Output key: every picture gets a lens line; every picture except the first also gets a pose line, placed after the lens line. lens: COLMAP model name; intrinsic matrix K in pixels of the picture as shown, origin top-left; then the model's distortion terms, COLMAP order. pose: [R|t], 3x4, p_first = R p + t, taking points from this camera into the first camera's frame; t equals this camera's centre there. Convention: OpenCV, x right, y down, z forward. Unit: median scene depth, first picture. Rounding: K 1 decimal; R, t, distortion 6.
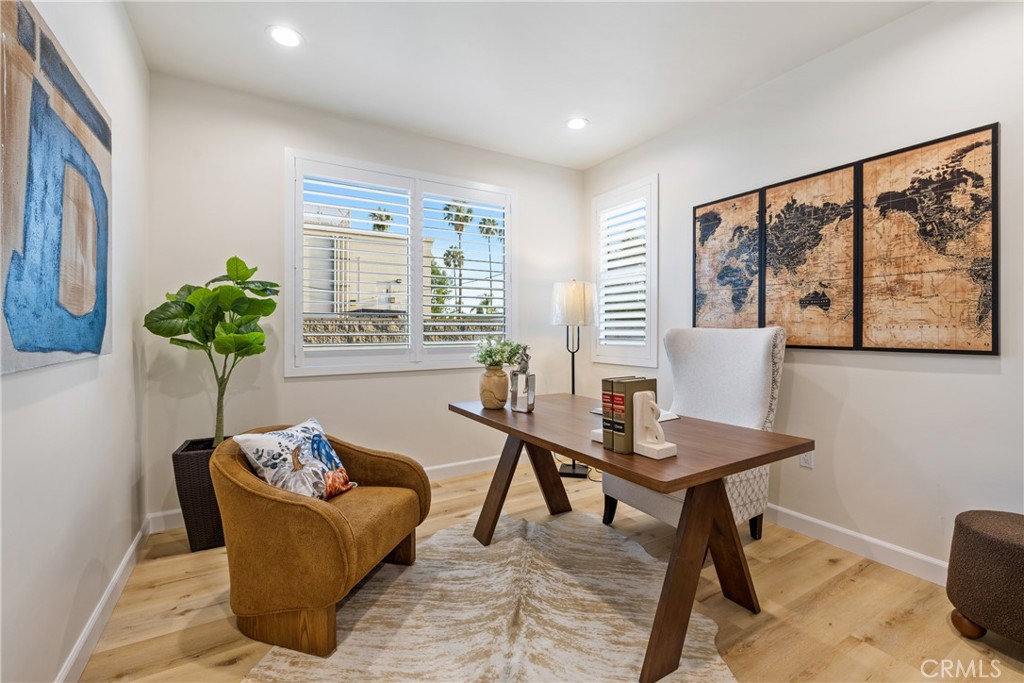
lens RADIAL K [[431.7, 0, 502.9], [0, 431.7, 331.4], [0, 0, 1]] dist [-0.001241, -0.000718]
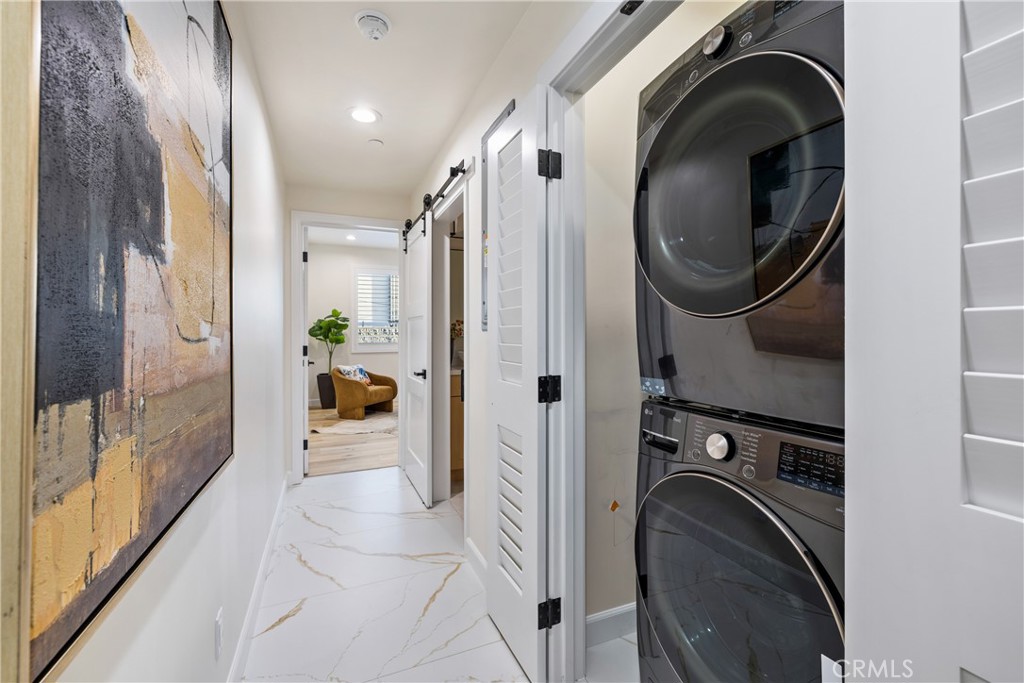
lens RADIAL K [[431.7, 0, 502.9], [0, 431.7, 331.4], [0, 0, 1]] dist [-0.001241, -0.000718]
pose [[0.991083, -0.006634, -0.133080, 0.878472], [0.005844, 0.999963, -0.006328, -0.001505], [0.133117, 0.005494, 0.991085, -1.718163]]
